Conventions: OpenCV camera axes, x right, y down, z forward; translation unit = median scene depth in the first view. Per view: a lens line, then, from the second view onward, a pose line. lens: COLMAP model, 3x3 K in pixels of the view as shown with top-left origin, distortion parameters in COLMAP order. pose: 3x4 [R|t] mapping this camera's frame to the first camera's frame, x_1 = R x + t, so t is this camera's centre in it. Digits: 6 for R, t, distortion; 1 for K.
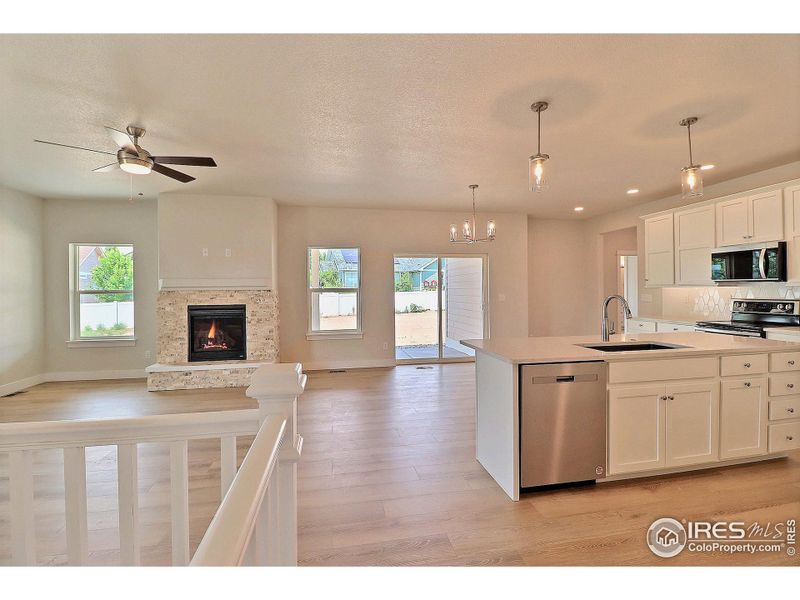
lens RADIAL K [[372.7, 0, 402.3], [0, 372.7, 289.1], [0, 0, 1]] dist [0.001824, -0.011780]
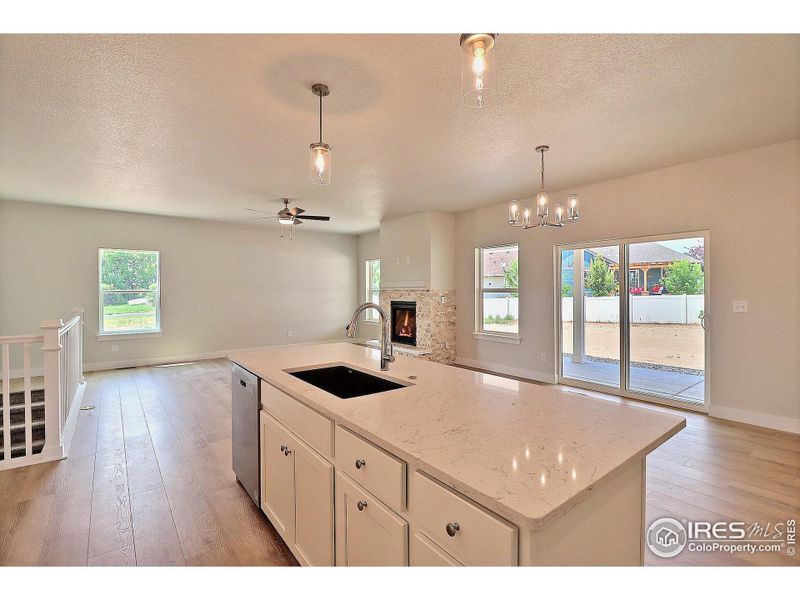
lens RADIAL K [[372.7, 0, 402.3], [0, 372.7, 289.1], [0, 0, 1]] dist [0.001824, -0.011780]
pose [[0.461242, 0.004654, -0.887262, 0.649532], [-0.000974, 0.999988, 0.004739, -0.006114], [0.887274, -0.001321, 0.461242, 0.387492]]
